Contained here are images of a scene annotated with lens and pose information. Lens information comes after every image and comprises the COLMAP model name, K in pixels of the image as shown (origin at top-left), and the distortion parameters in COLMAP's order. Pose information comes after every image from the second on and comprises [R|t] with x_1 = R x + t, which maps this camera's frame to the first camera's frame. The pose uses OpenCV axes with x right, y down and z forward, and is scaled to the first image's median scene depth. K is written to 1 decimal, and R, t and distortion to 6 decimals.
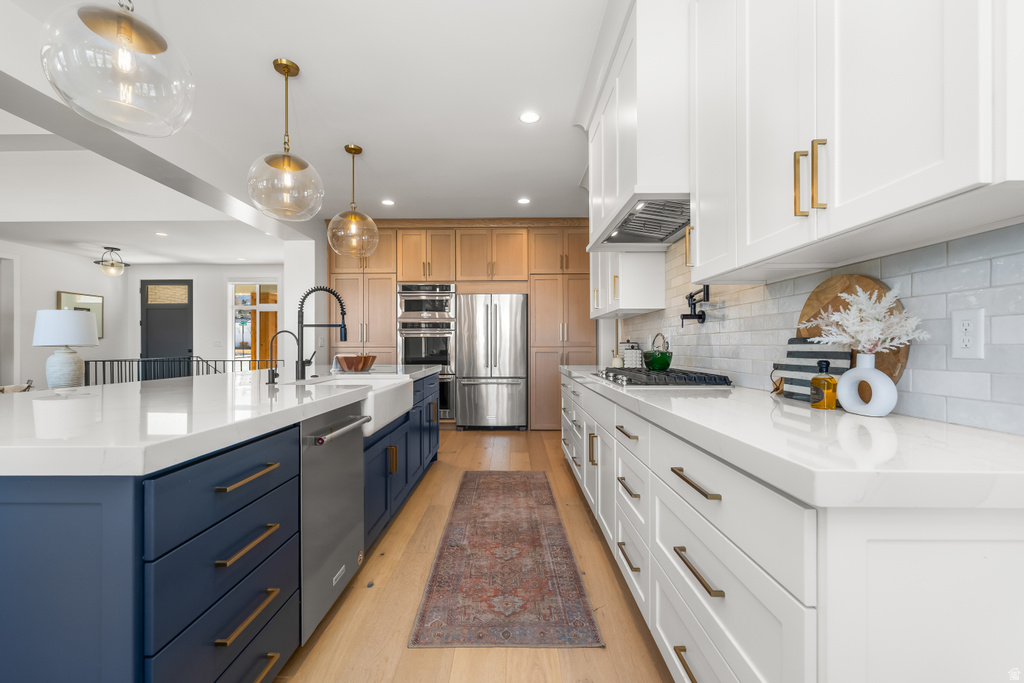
lens RADIAL K [[433.9, 0, 510.9], [0, 433.9, 344.7], [0, 0, 1]] dist [0.002386, 0.000357]
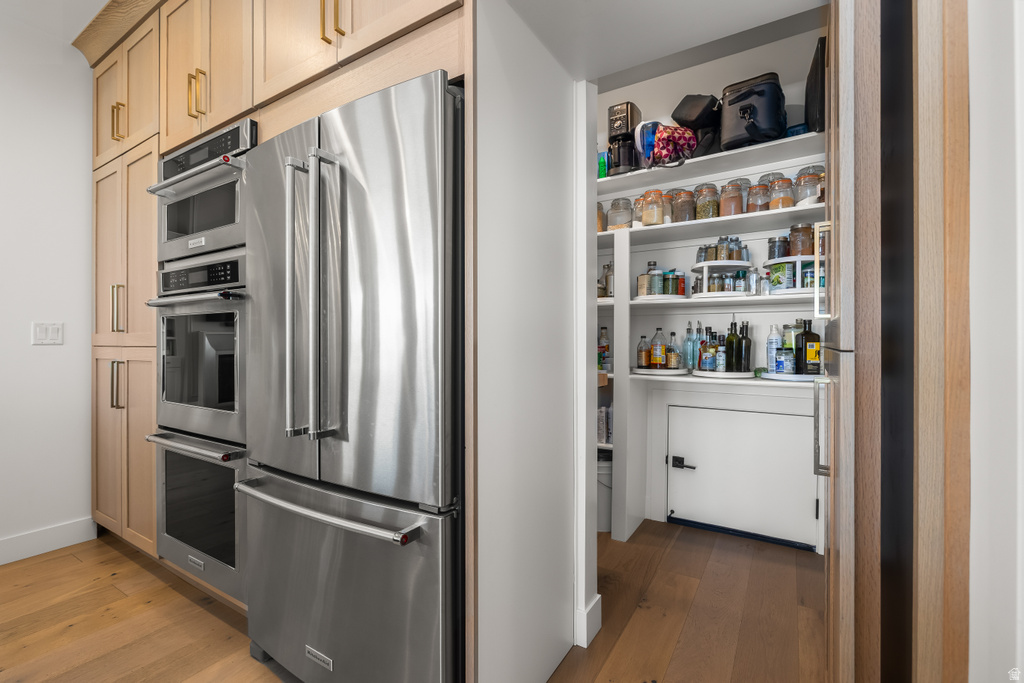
lens RADIAL K [[464.2, 0, 508.0], [0, 464.2, 338.6], [0, 0, 1]] dist [0.009389, -0.000115]
pose [[0.841194, 0.000967, -0.540732, 0.158687], [0.001309, 0.999992, 0.003824, -0.002406], [0.540731, -0.003924, 0.841186, 0.842571]]
